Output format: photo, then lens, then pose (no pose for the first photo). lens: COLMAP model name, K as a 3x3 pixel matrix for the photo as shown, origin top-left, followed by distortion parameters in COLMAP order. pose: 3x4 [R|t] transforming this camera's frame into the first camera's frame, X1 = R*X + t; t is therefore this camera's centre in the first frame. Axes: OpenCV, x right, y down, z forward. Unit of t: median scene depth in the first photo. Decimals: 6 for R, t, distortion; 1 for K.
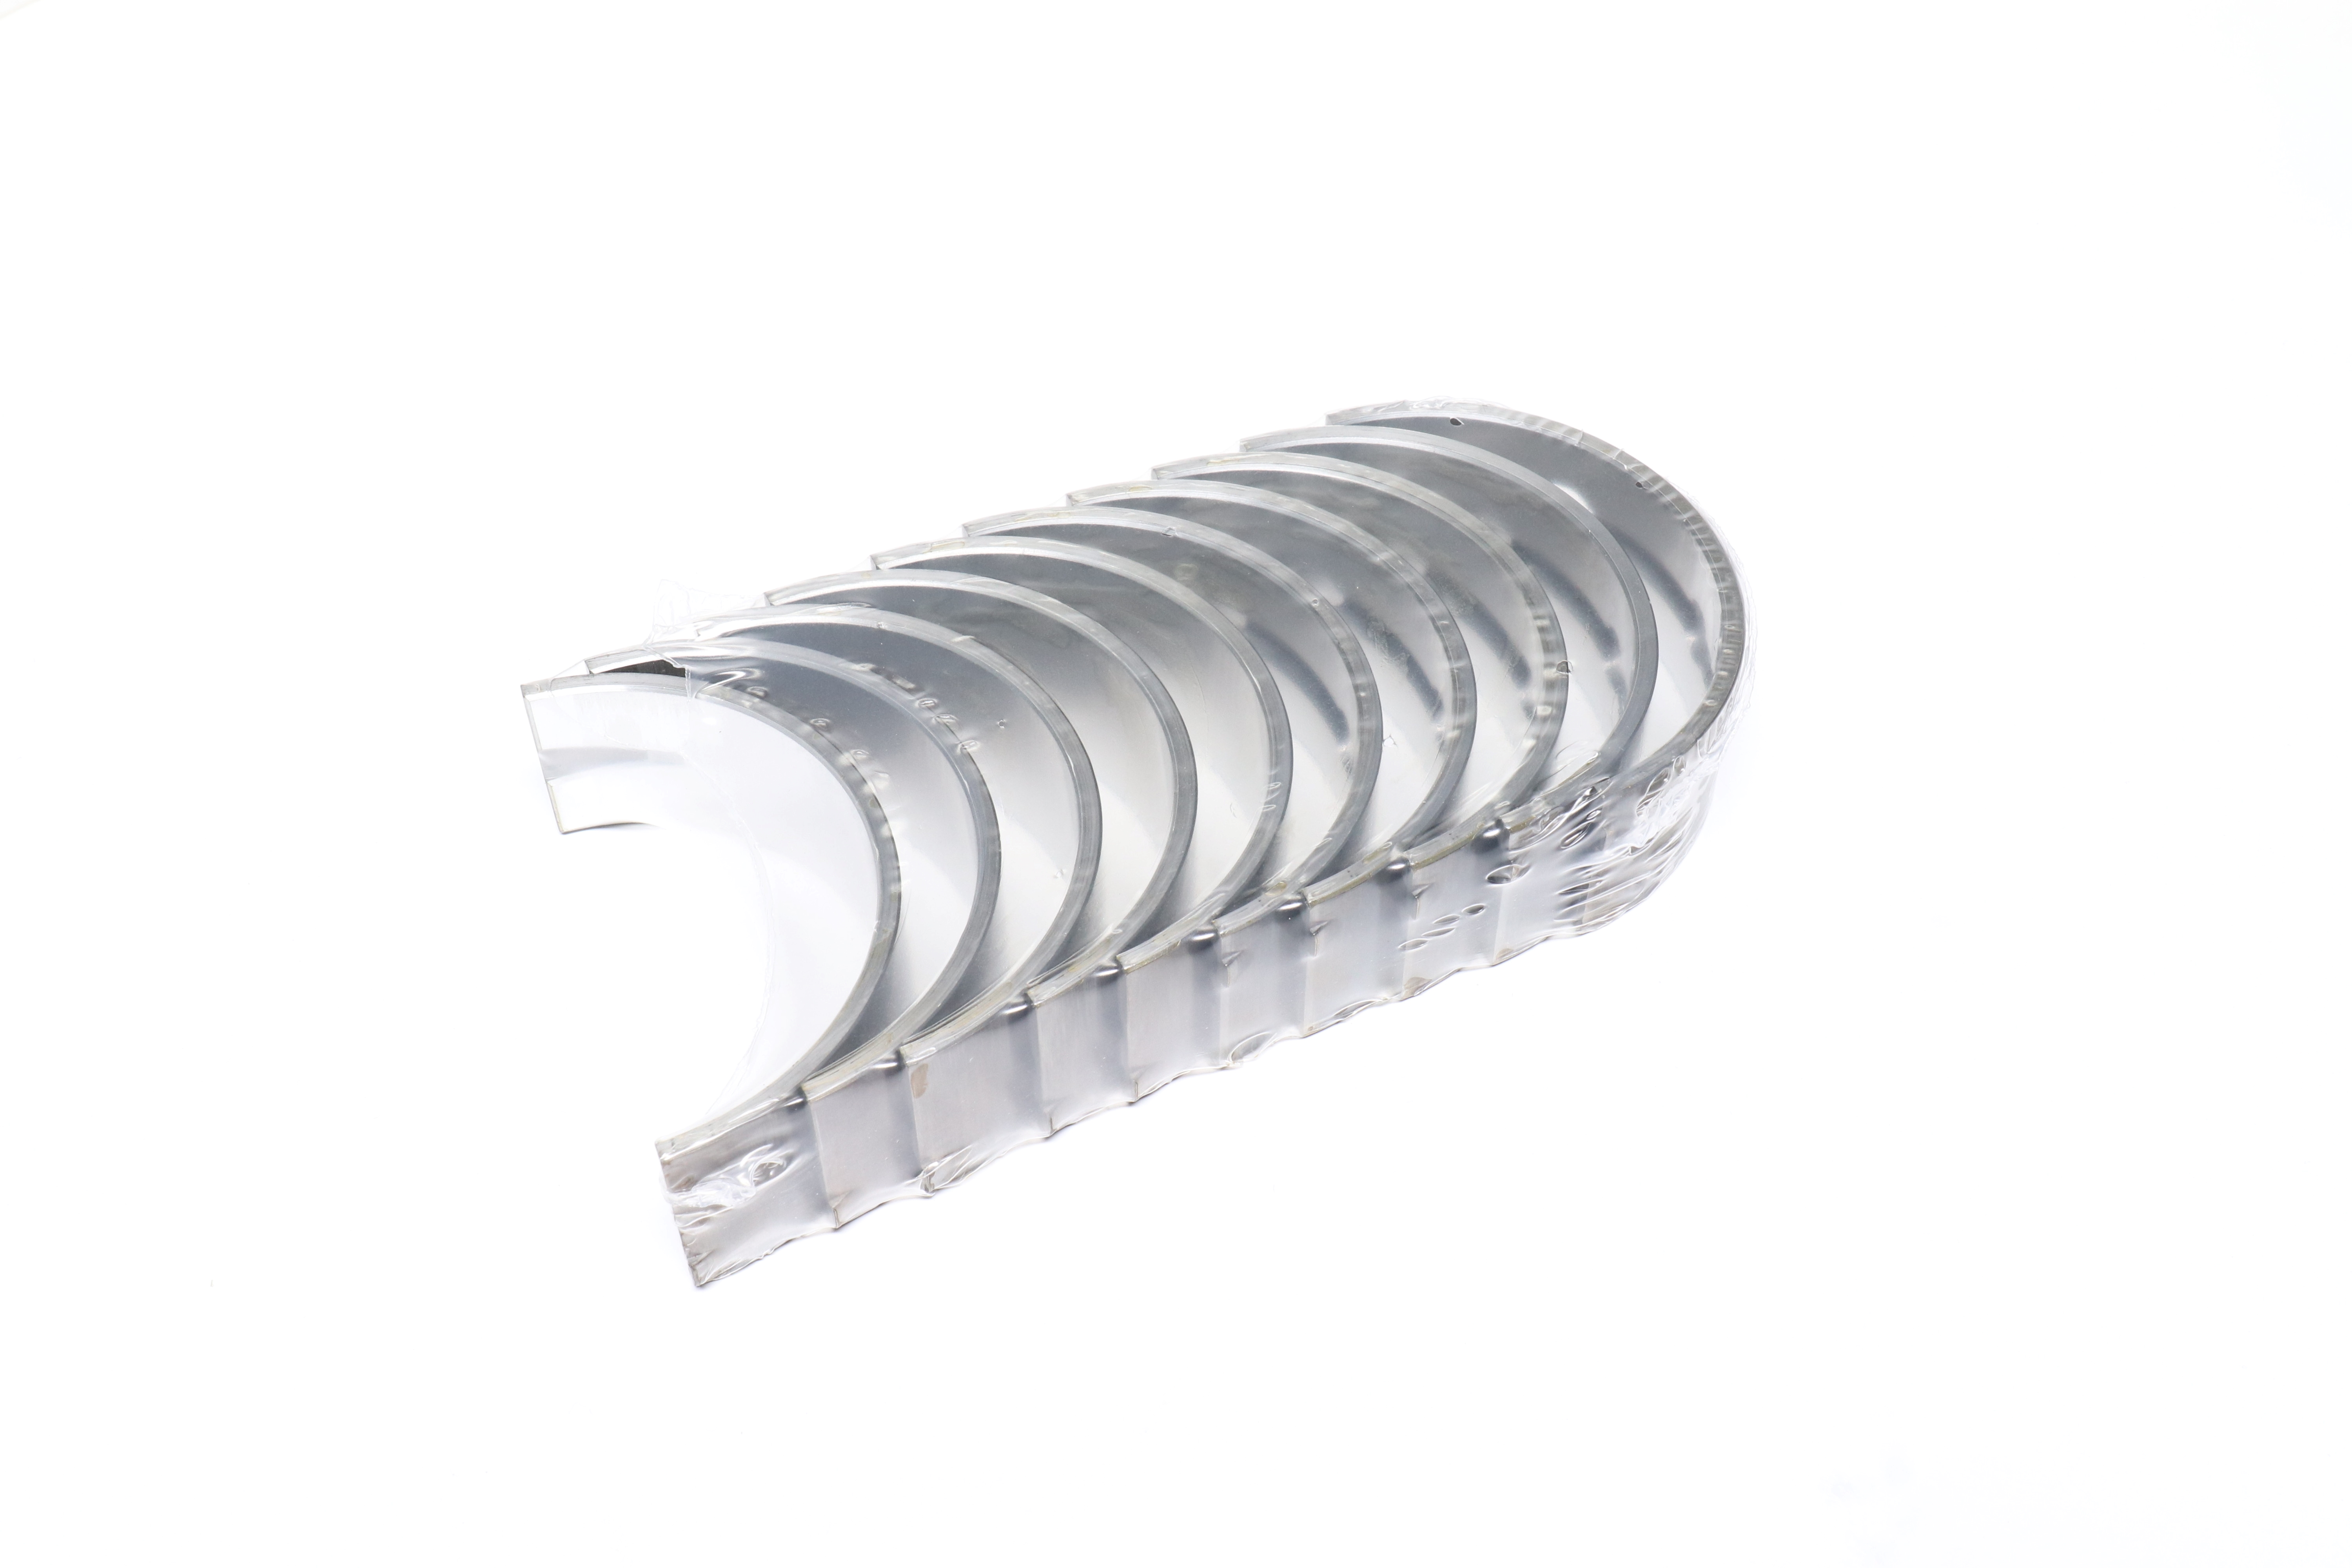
lens RADIAL K [[2945.8, 0, 1176.4], [0, 2945.8, 783.6], [0, 0, 1]] dist [0.011373, 0.000000]
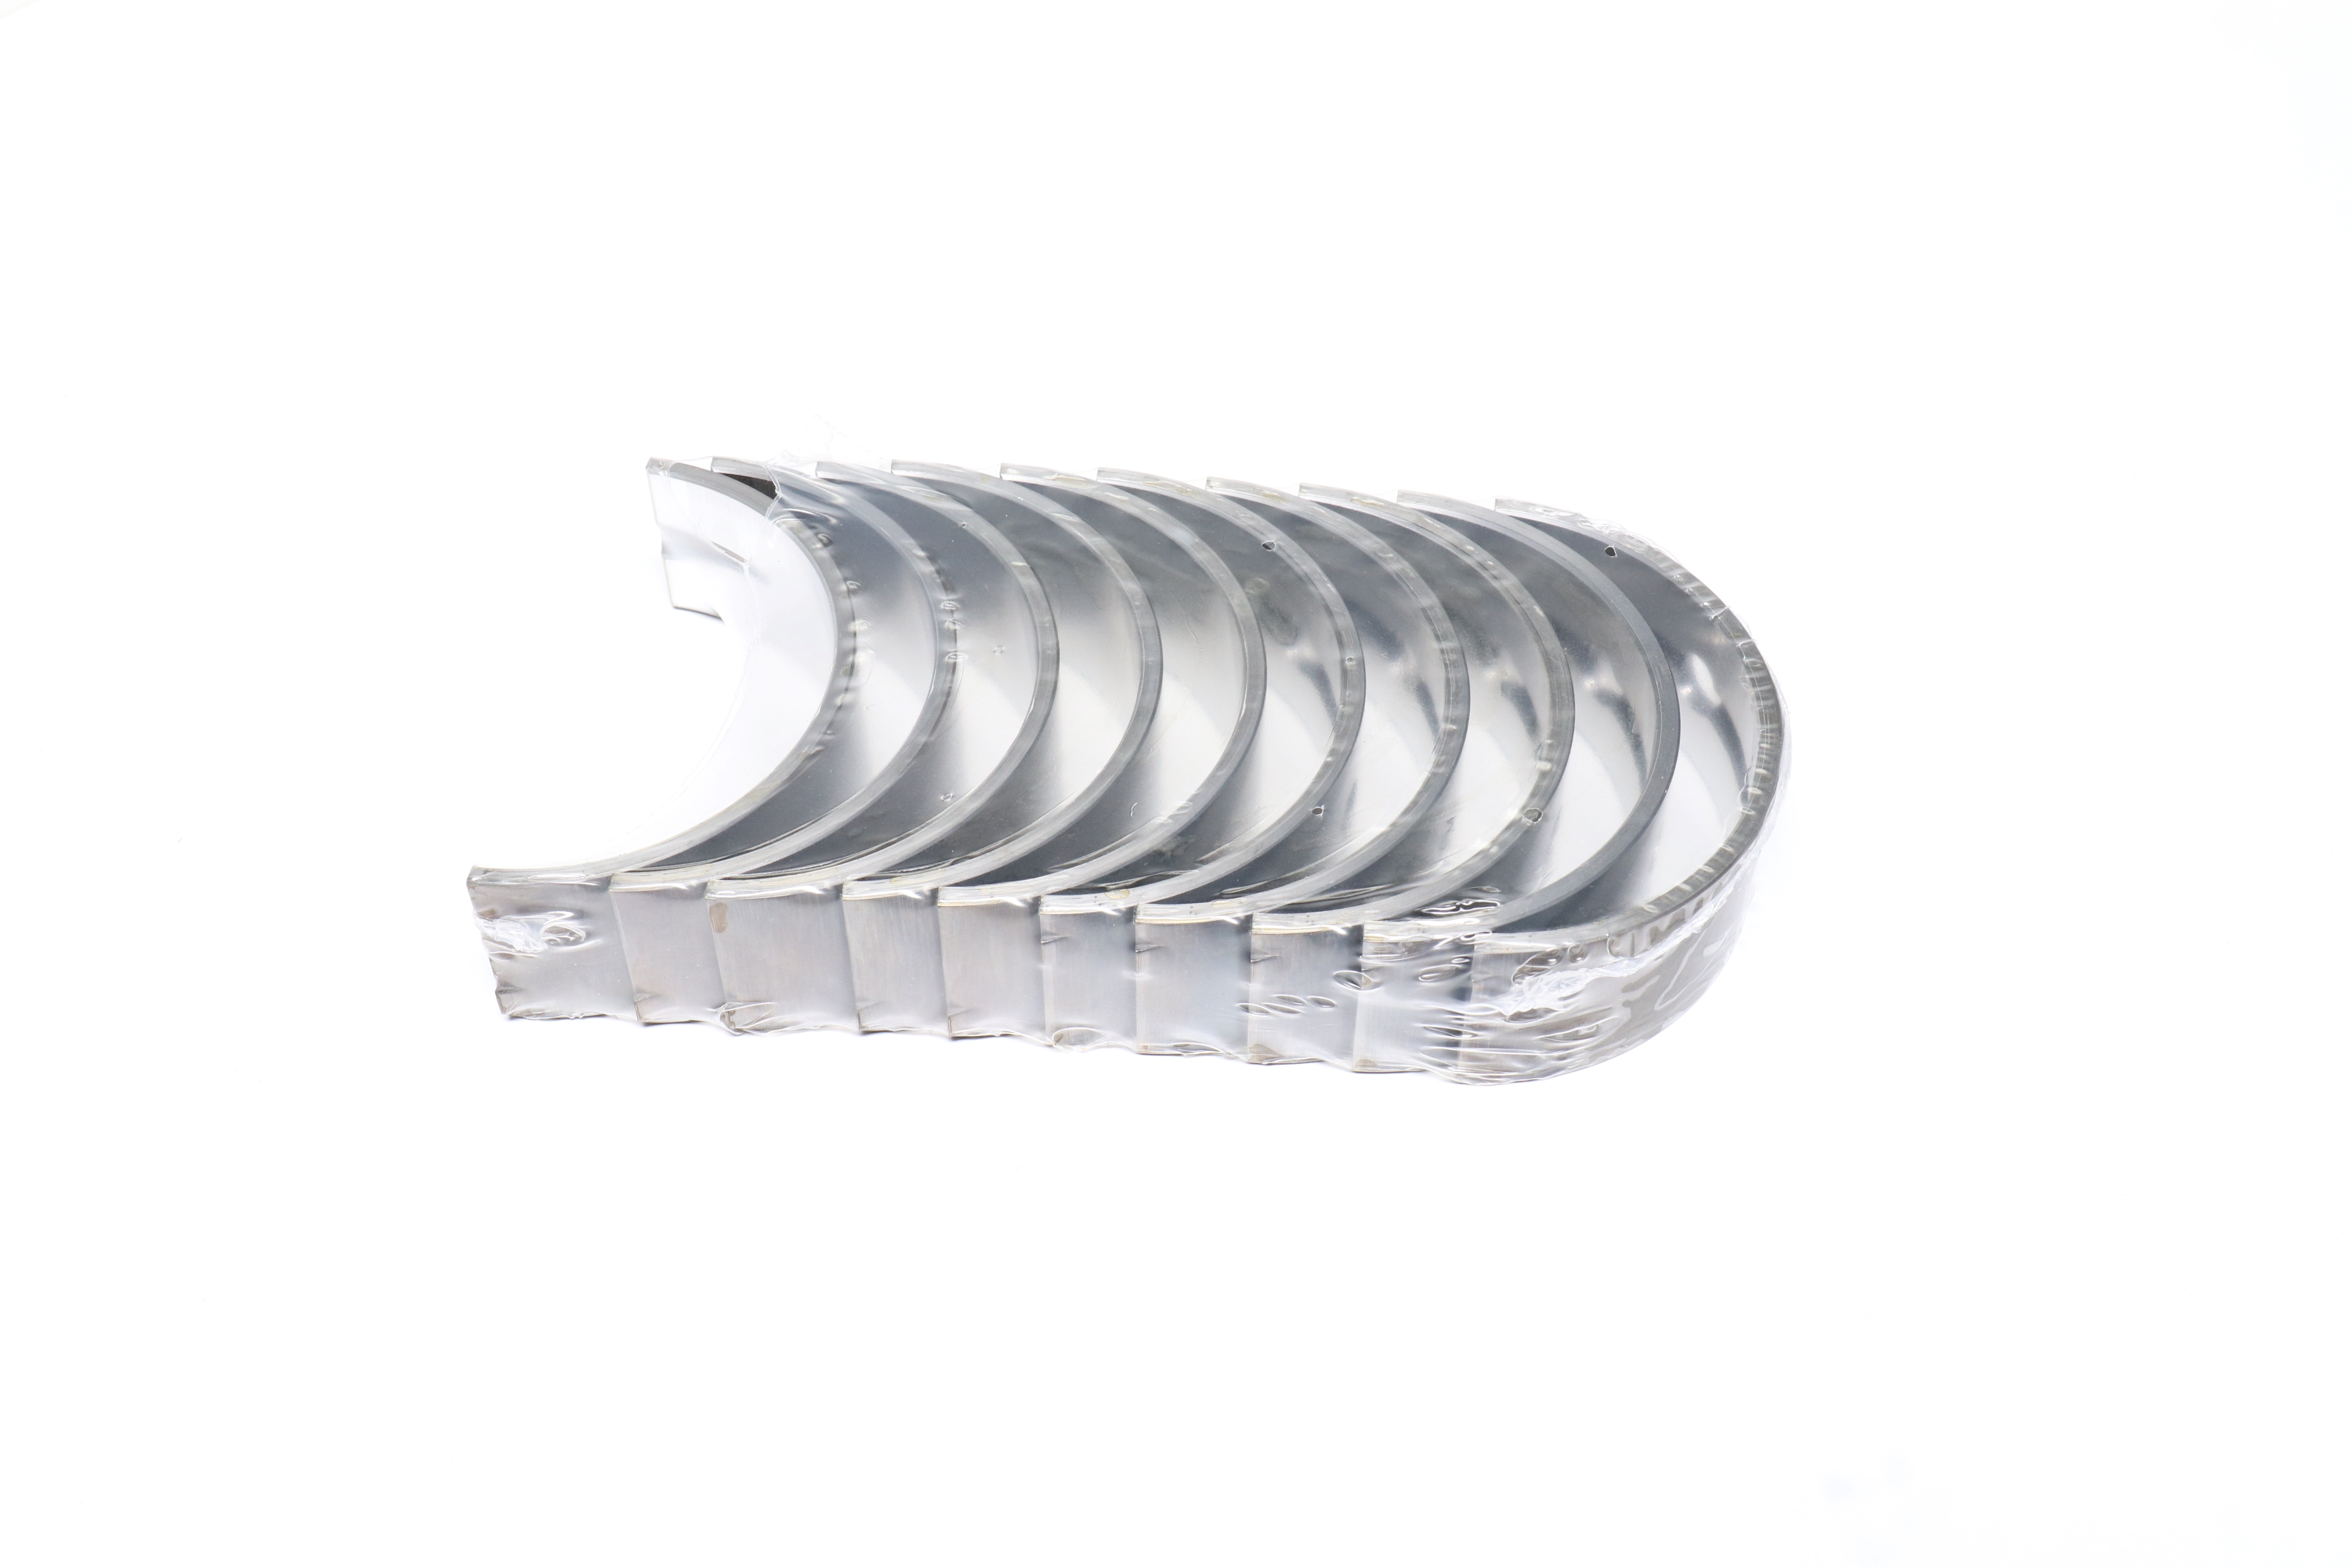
lens RADIAL K [[2945.8, 0, 1176.4], [0, 2945.8, 784.4], [0, 0, 1]] dist [0.011373, 0.000000]
pose [[0.851484, 0.380358, -0.360975, 0.380357], [-0.381758, 0.921566, 0.070543, -0.072818], [0.359494, 0.077739, 0.929904, 0.073764]]
